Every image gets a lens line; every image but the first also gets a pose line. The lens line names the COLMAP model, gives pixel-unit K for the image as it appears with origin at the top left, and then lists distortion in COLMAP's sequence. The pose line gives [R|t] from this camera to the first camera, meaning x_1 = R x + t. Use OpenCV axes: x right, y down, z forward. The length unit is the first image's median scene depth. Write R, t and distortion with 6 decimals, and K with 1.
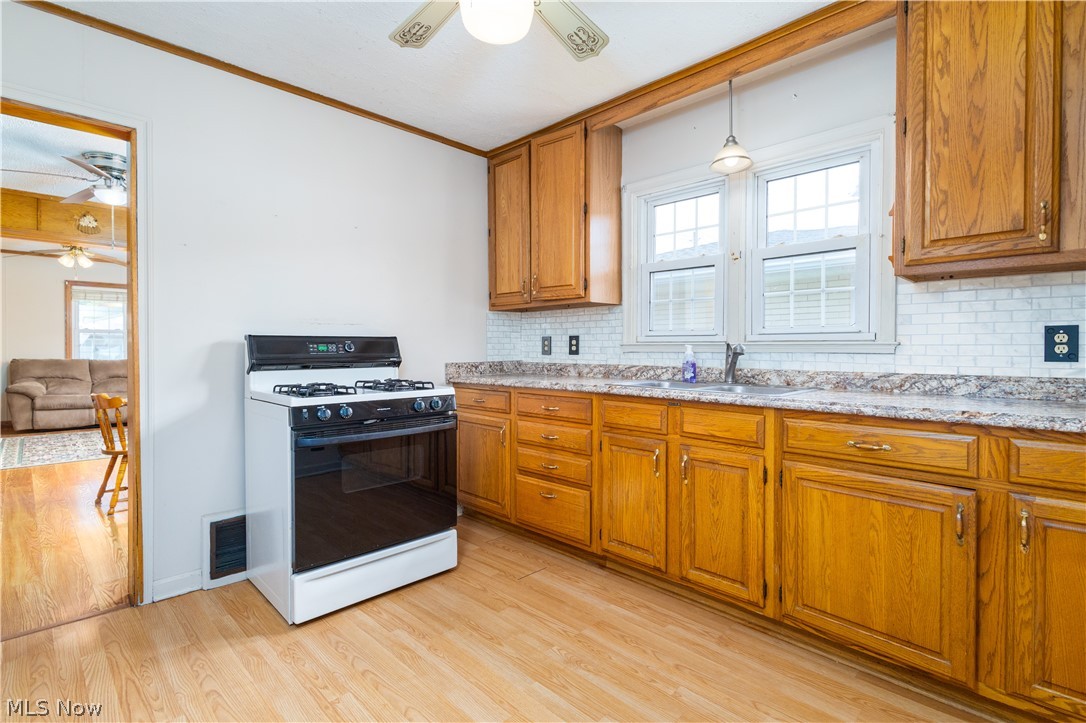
lens RADIAL K [[512.7, 0, 544.7], [0, 512.7, 352.5], [0, 0, 1]] dist [0.003300, -0.000013]
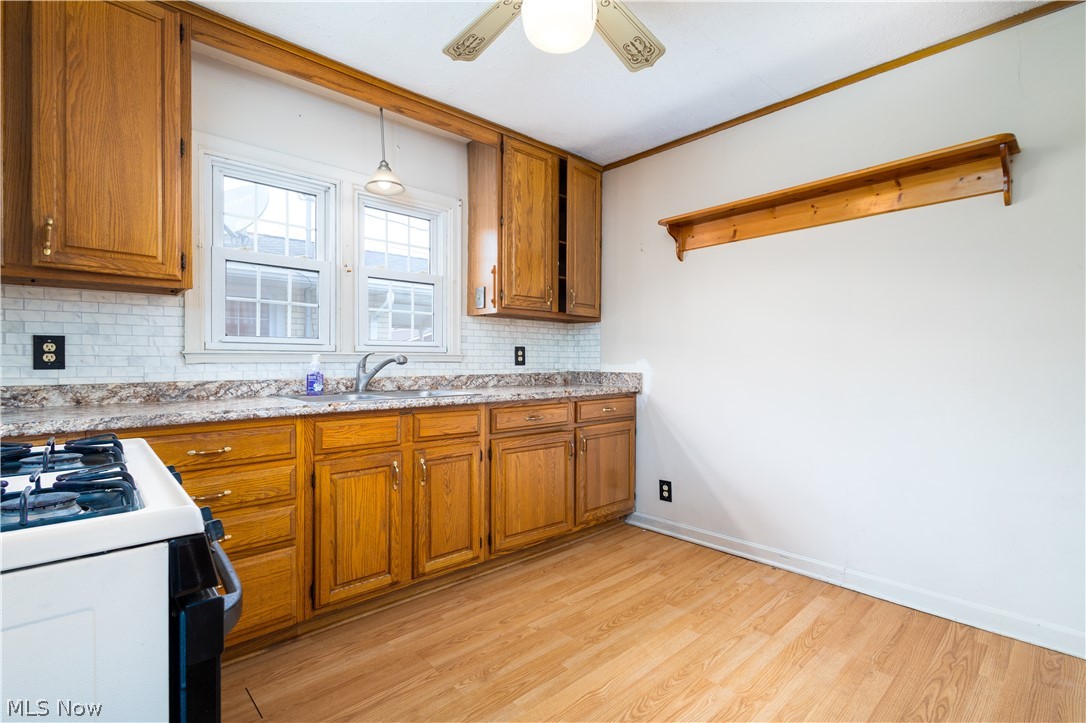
lens RADIAL K [[499.5, 0, 535.4], [0, 499.5, 359.5], [0, 0, 1]] dist [0.005100, 0.000226]
pose [[0.055546, -0.002922, 0.998452, -0.779382], [0.006099, 0.999978, 0.002587, -0.007447], [-0.998437, 0.005946, 0.055563, 0.733052]]
